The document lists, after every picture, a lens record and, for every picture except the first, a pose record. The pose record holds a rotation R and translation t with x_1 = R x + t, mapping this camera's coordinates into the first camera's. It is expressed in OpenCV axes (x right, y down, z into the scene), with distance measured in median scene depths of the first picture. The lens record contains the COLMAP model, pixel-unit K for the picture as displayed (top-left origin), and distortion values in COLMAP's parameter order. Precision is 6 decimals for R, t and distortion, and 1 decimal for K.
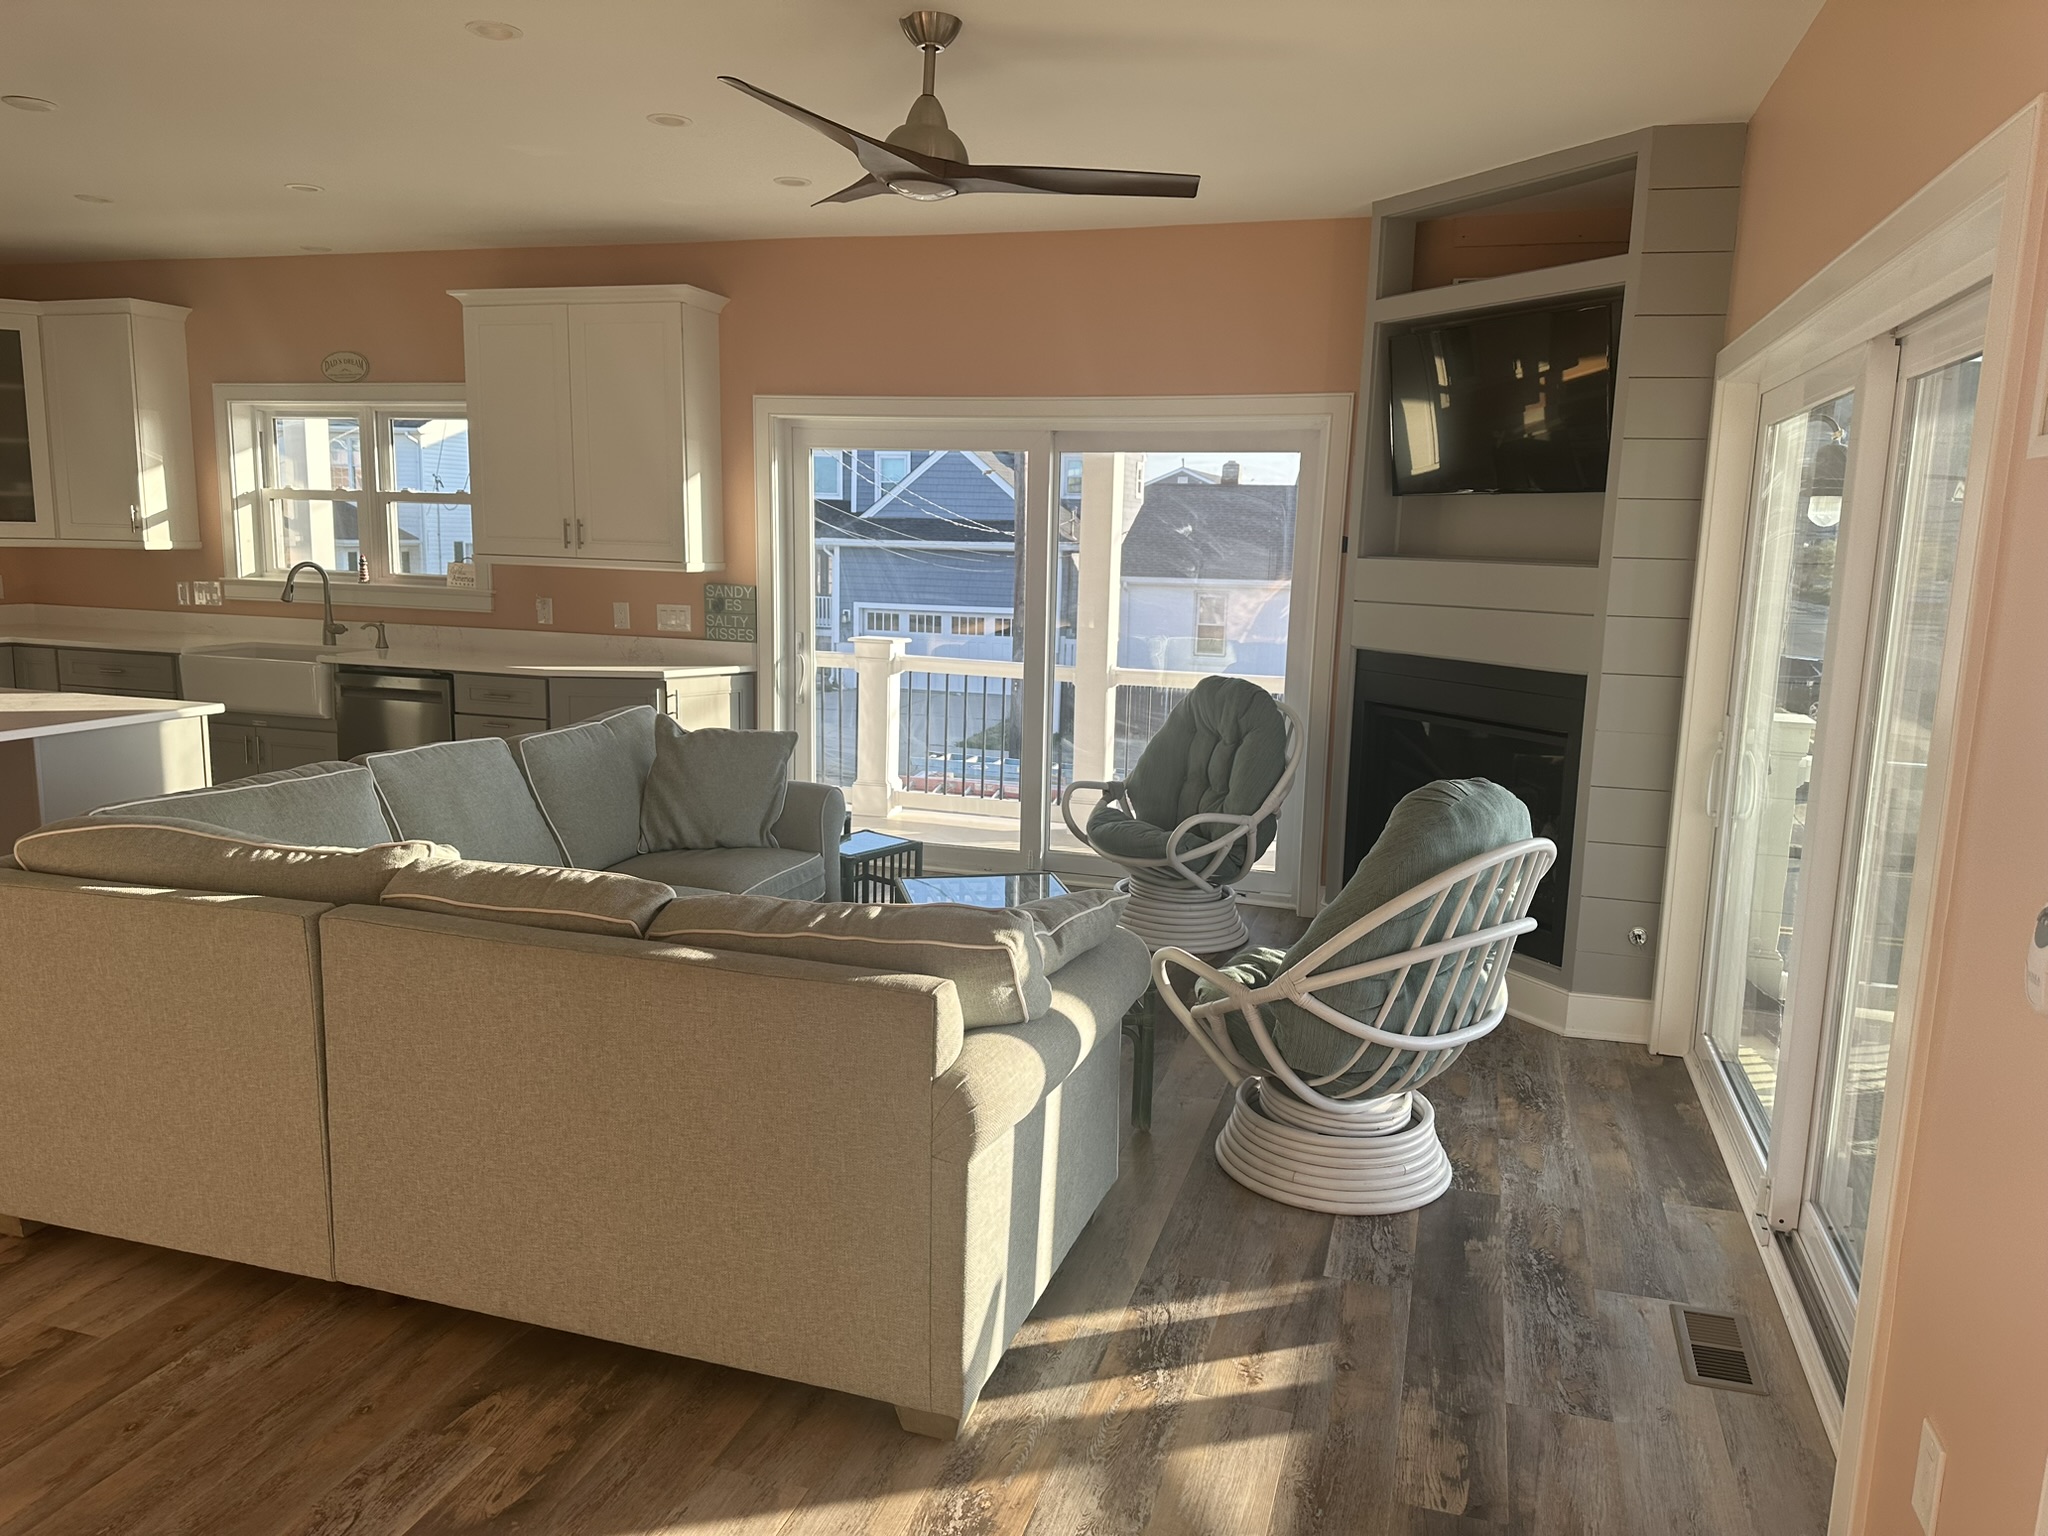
lens RADIAL K [[1428.1, 0, 1036.7], [0, 1428.1, 769.0], [0, 0, 1]] dist [0.067036, -0.081549]
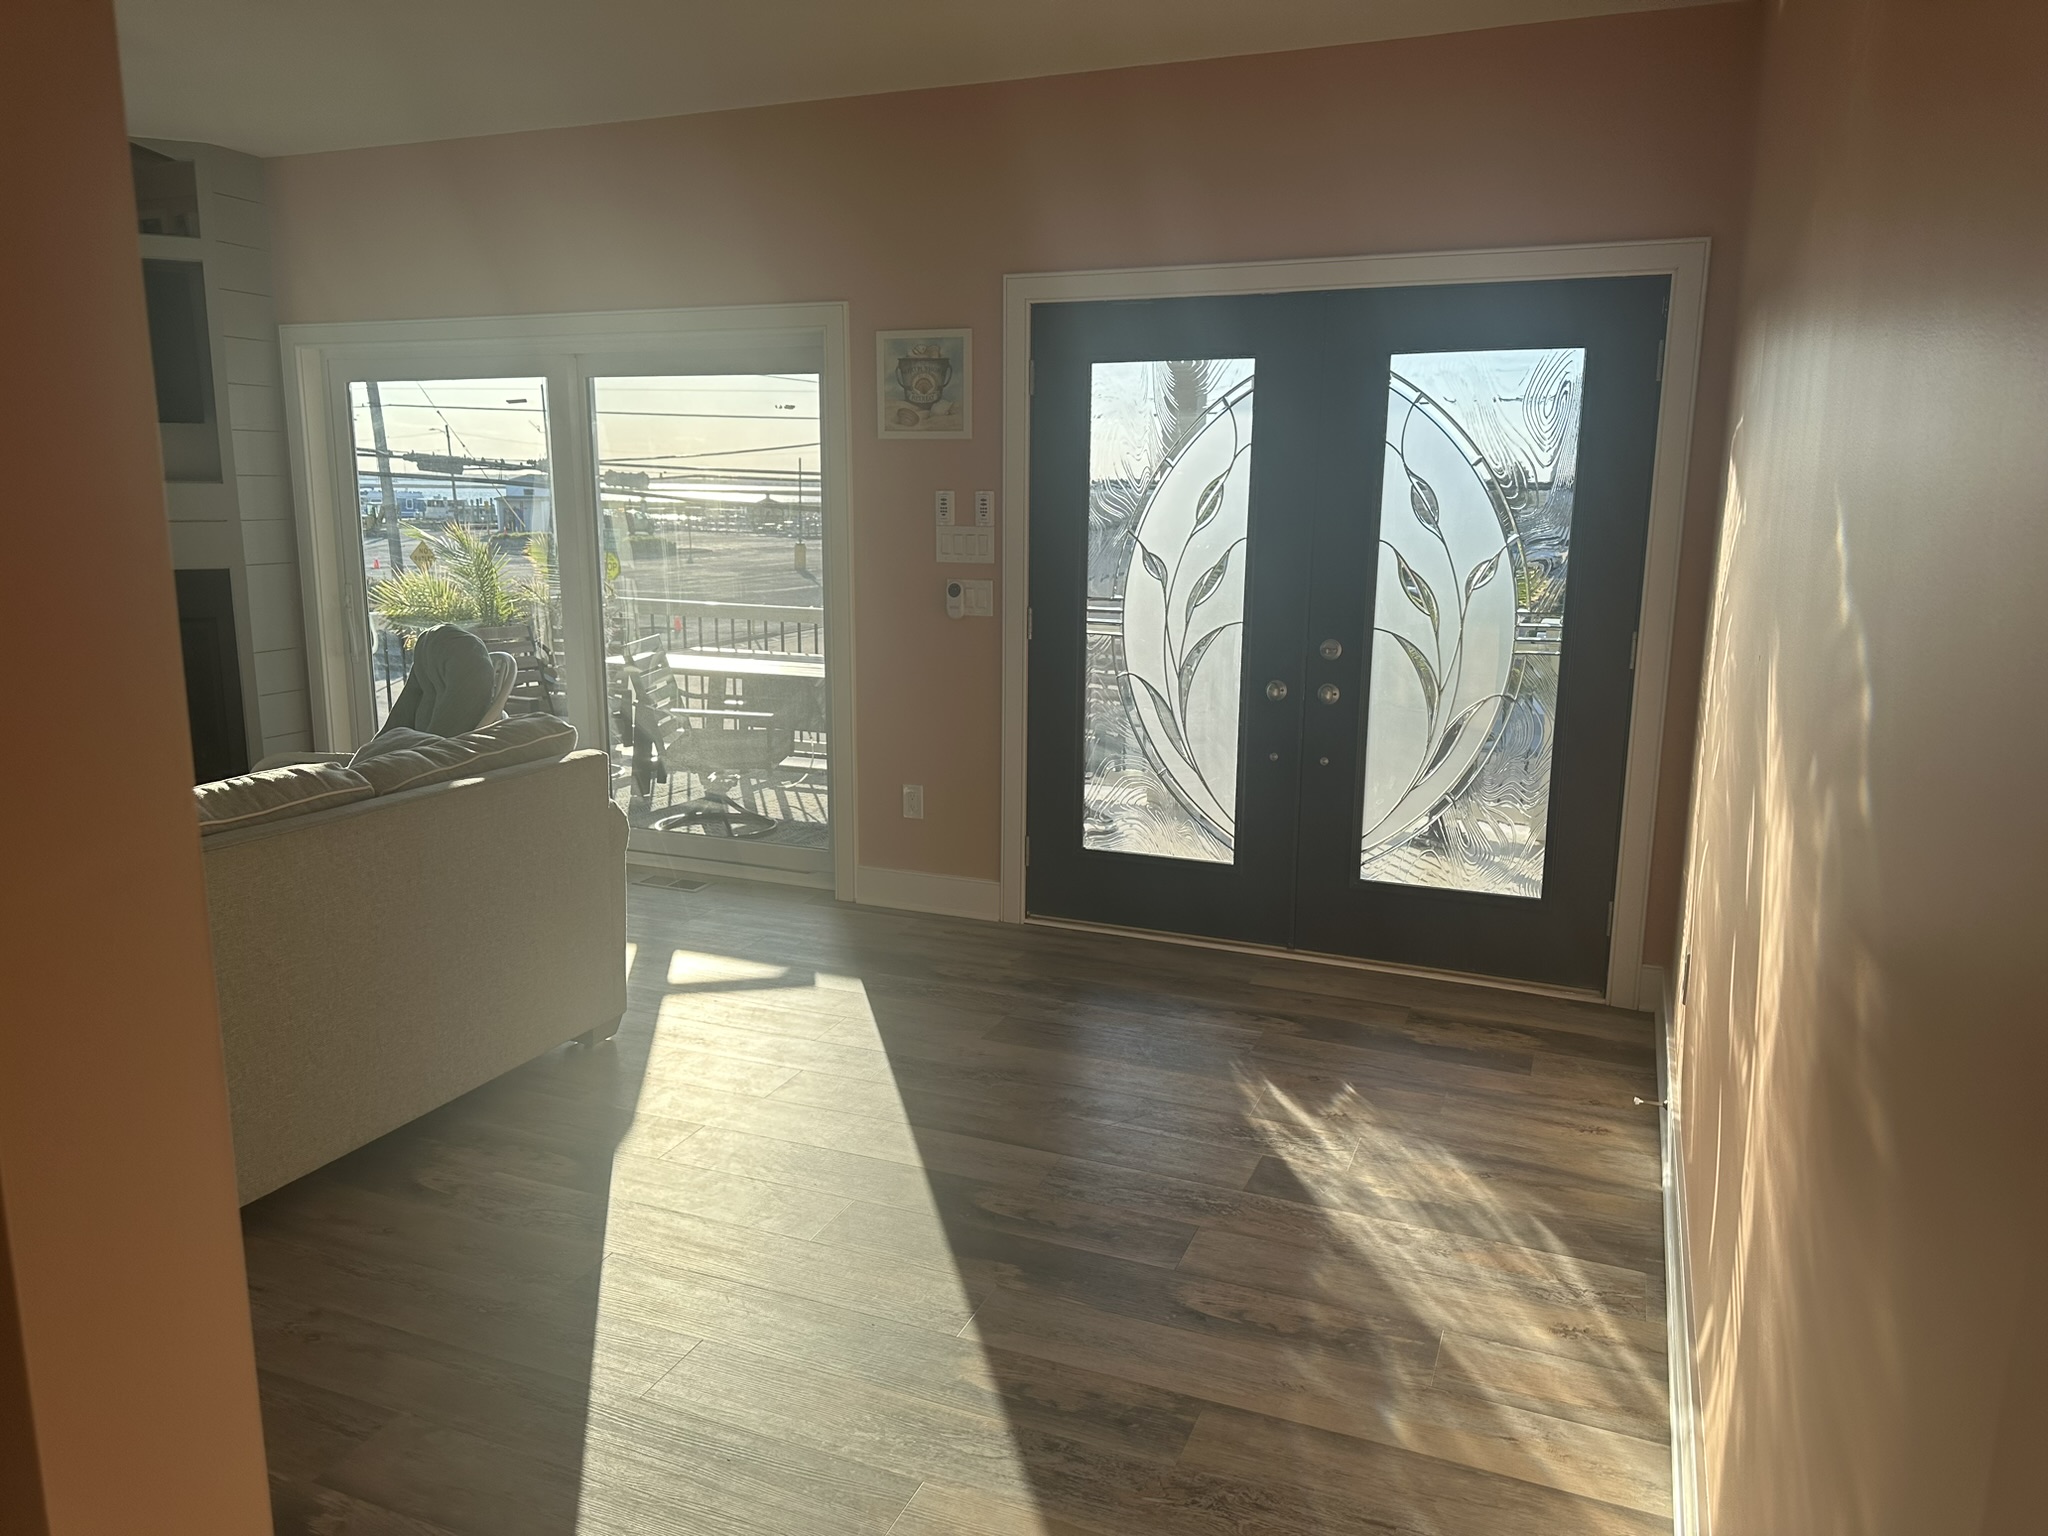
lens RADIAL K [[1428.1, 0, 1027.1], [0, 1428.1, 774.0], [0, 0, 1]] dist [0.067036, -0.081549]
pose [[0.090801, -0.219046, 0.971480, -0.692008], [0.155244, 0.966698, 0.203458, -0.032780], [-0.983694, 0.132342, 0.121783, 0.144272]]
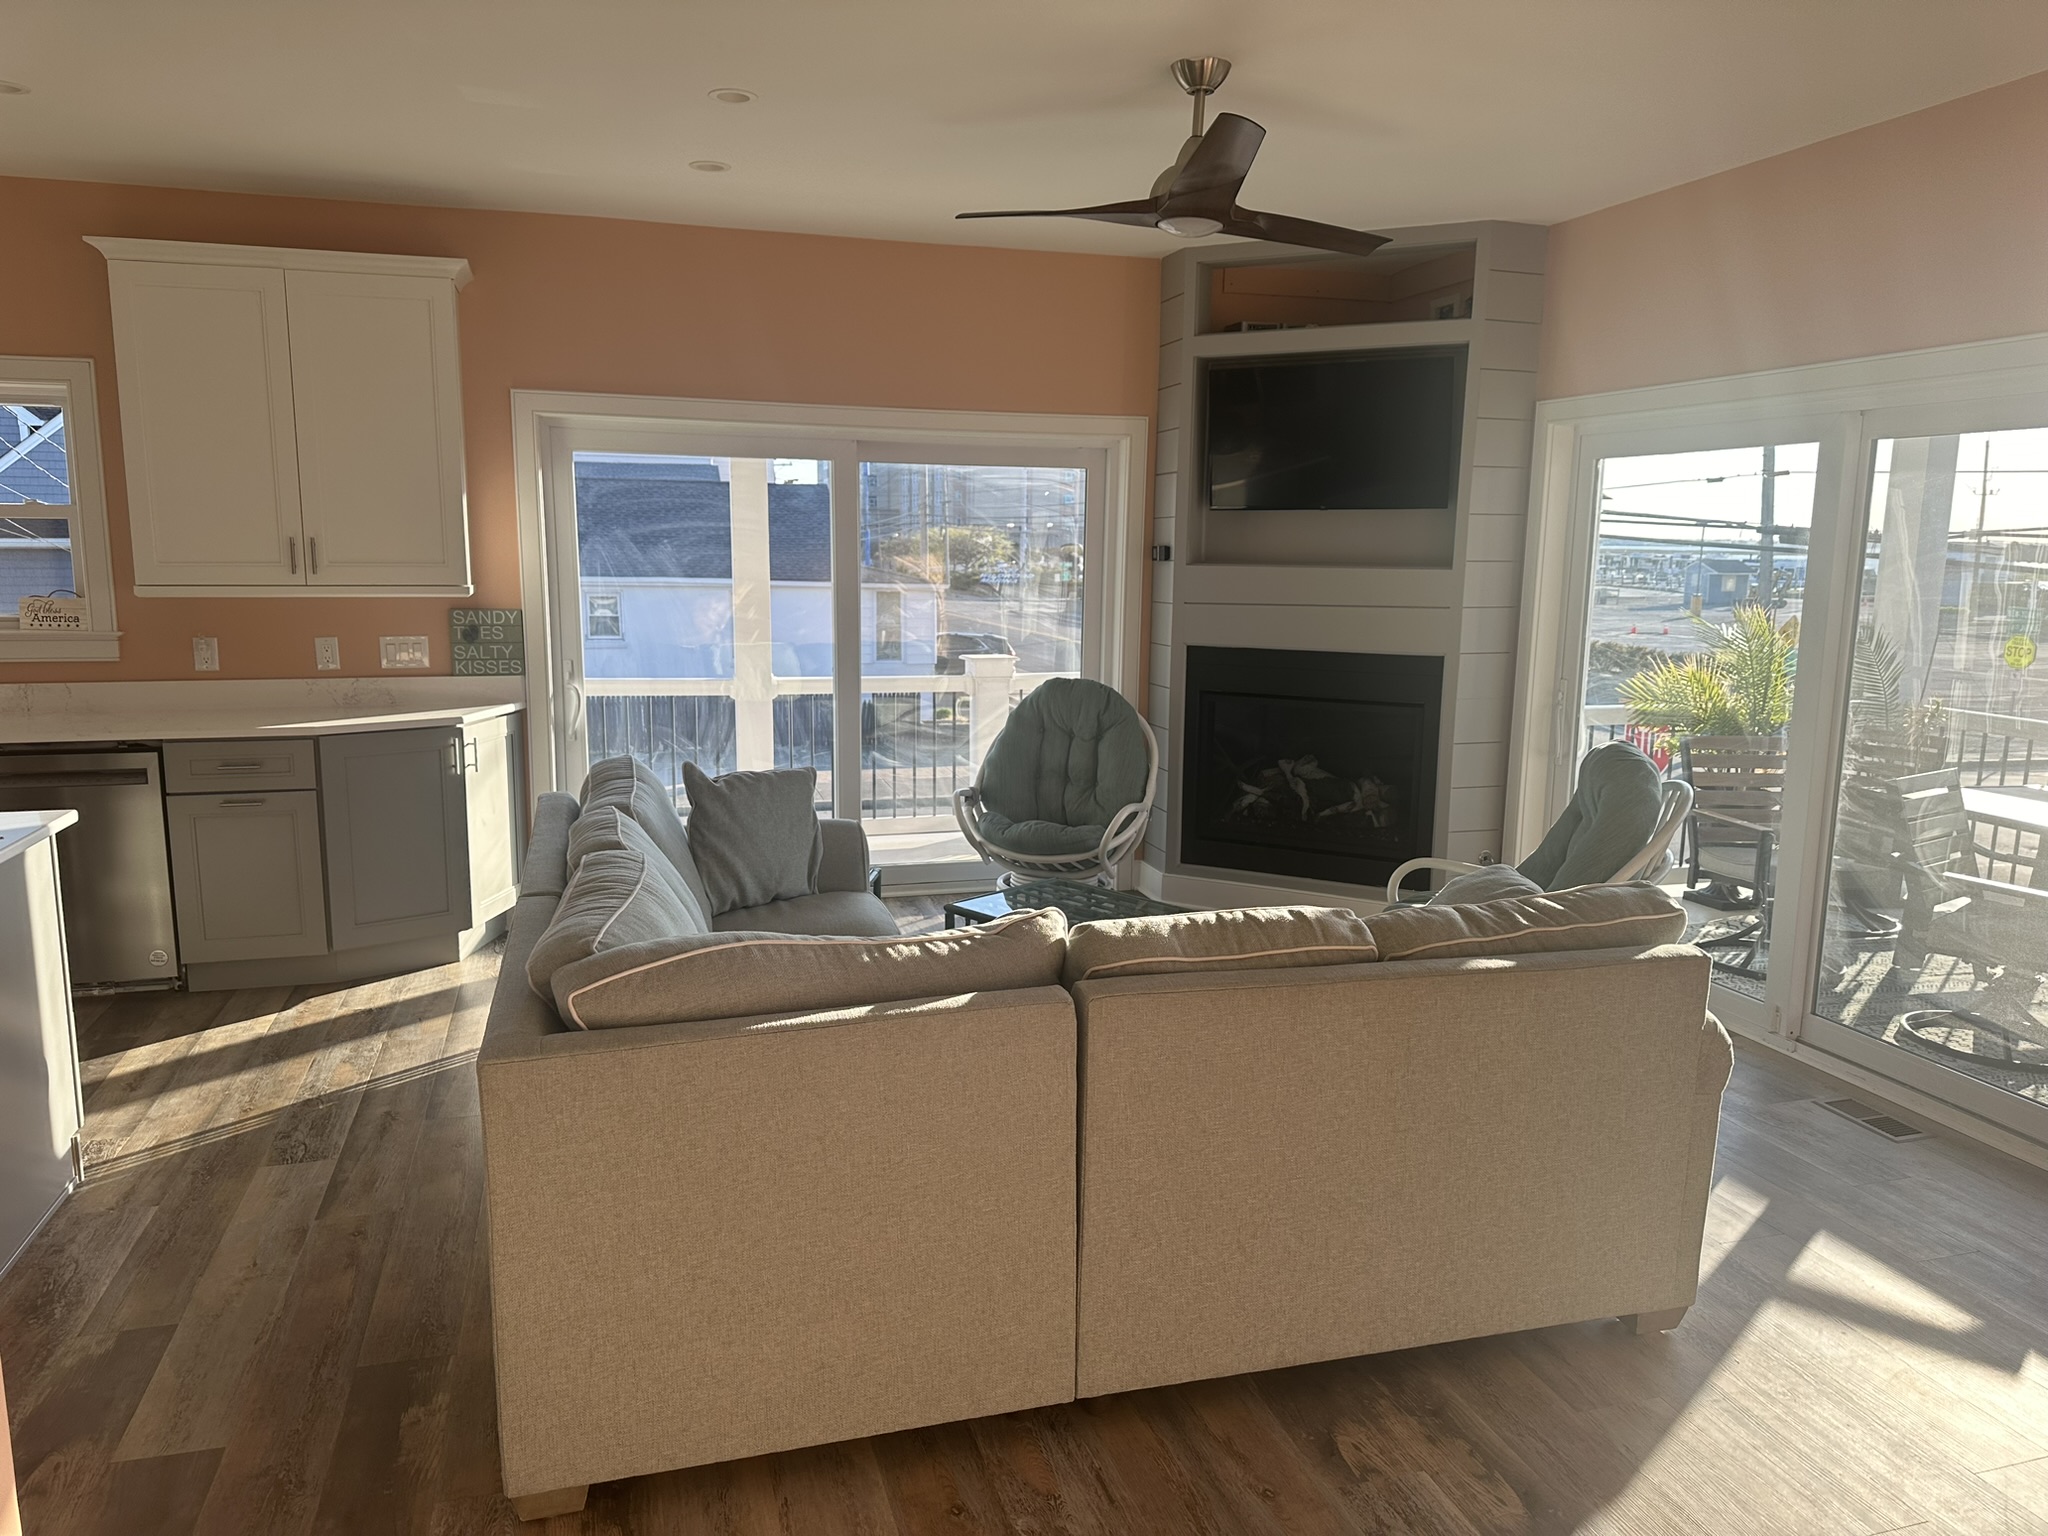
lens RADIAL K [[1428.1, 0, 1012.9], [0, 1428.1, 779.7], [0, 0, 1]] dist [0.067036, -0.081549]
pose [[0.836034, -0.105681, 0.538405, -0.505416], [0.098648, 0.994237, 0.041972, -0.039462], [-0.539737, 0.018022, 0.841641, 0.131450]]
